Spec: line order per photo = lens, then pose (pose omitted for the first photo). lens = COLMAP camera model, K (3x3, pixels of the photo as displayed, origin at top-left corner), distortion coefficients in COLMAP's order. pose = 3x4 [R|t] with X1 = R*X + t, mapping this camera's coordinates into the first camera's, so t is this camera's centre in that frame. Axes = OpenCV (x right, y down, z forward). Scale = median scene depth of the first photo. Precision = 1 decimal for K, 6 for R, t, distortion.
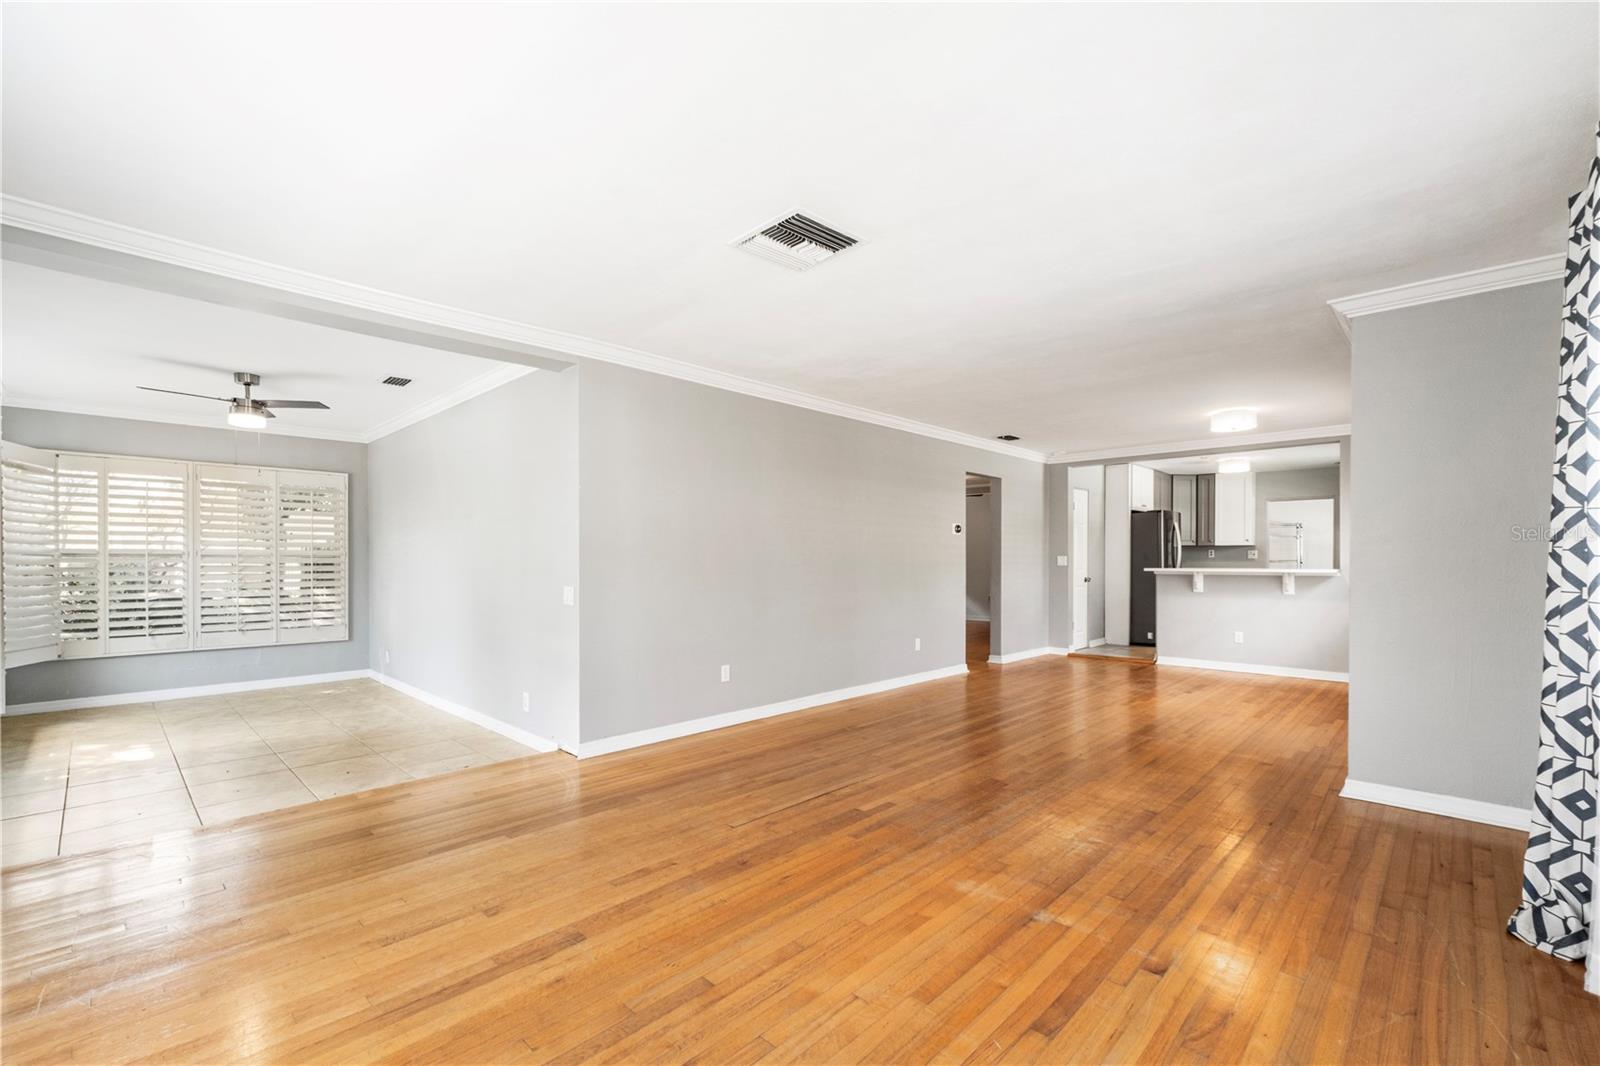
lens RADIAL K [[682.0, 0, 804.8], [0, 682.0, 558.2], [0, 0, 1]] dist [-0.003313, 0.000006]
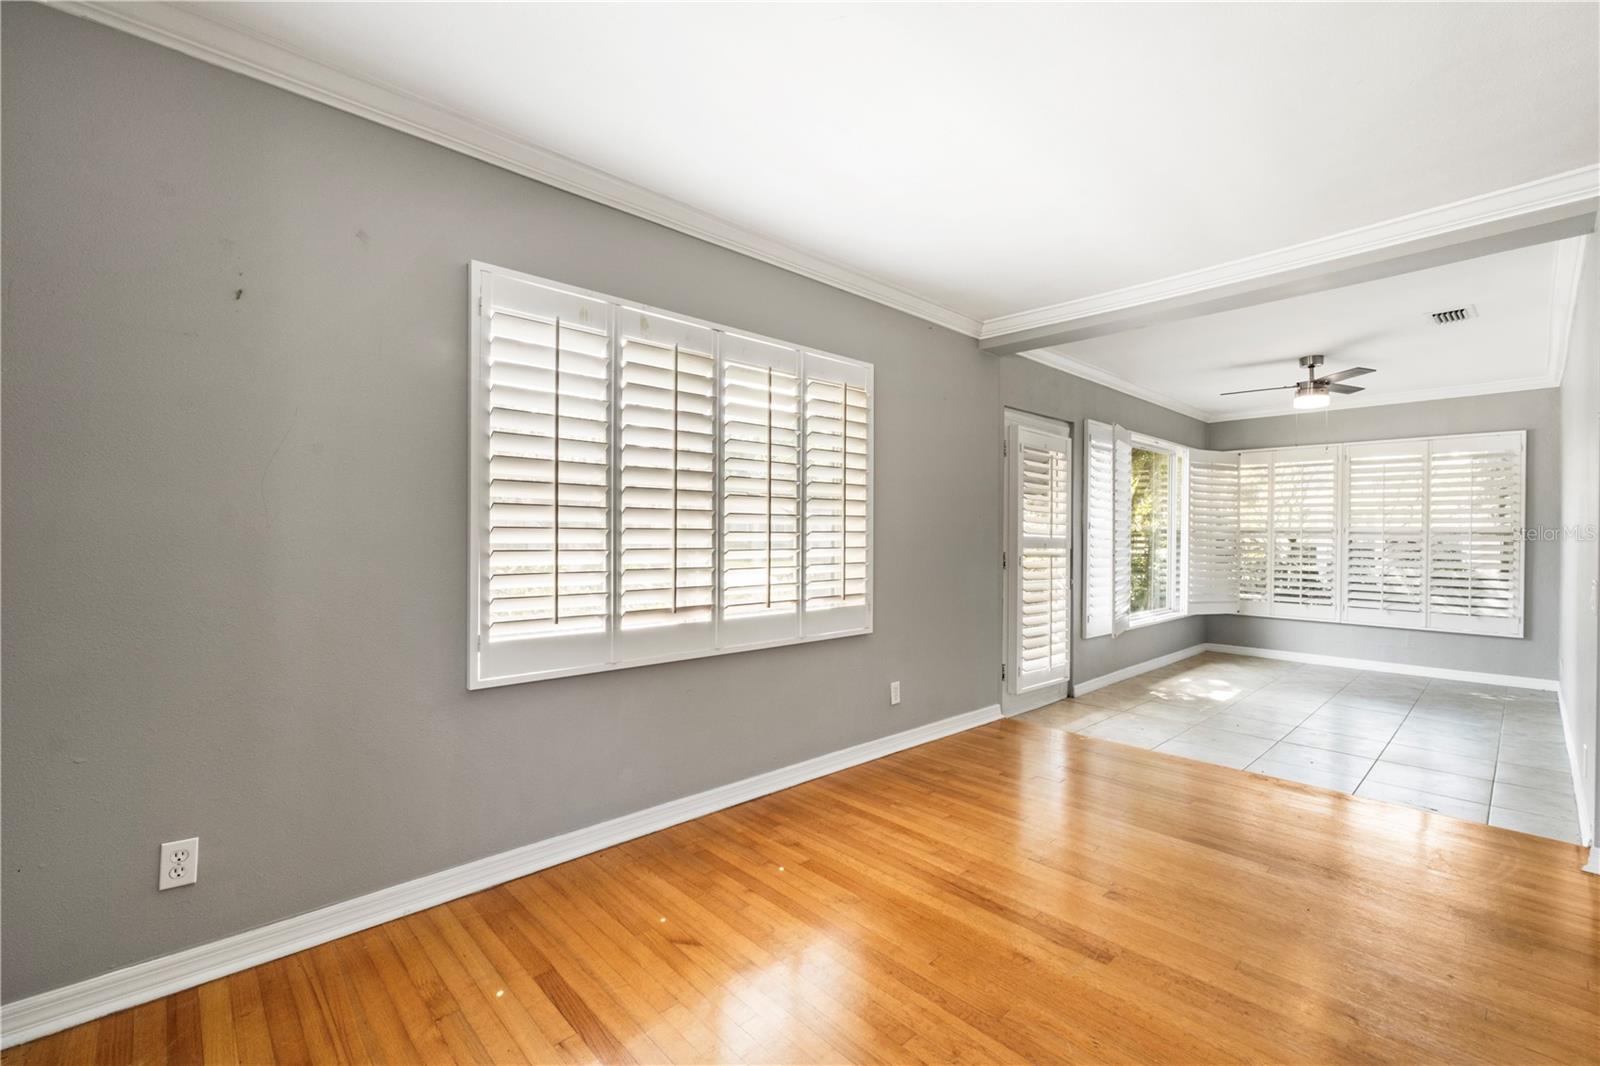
lens RADIAL K [[682.0, 0, 800.5], [0, 682.0, 534.4], [0, 0, 1]] dist [-0.003313, 0.000006]
pose [[-0.057630, 0.001628, -0.998337, 0.251785], [-0.005288, 0.999984, 0.001936, 0.001443], [0.998324, 0.005390, -0.057620, 0.283784]]
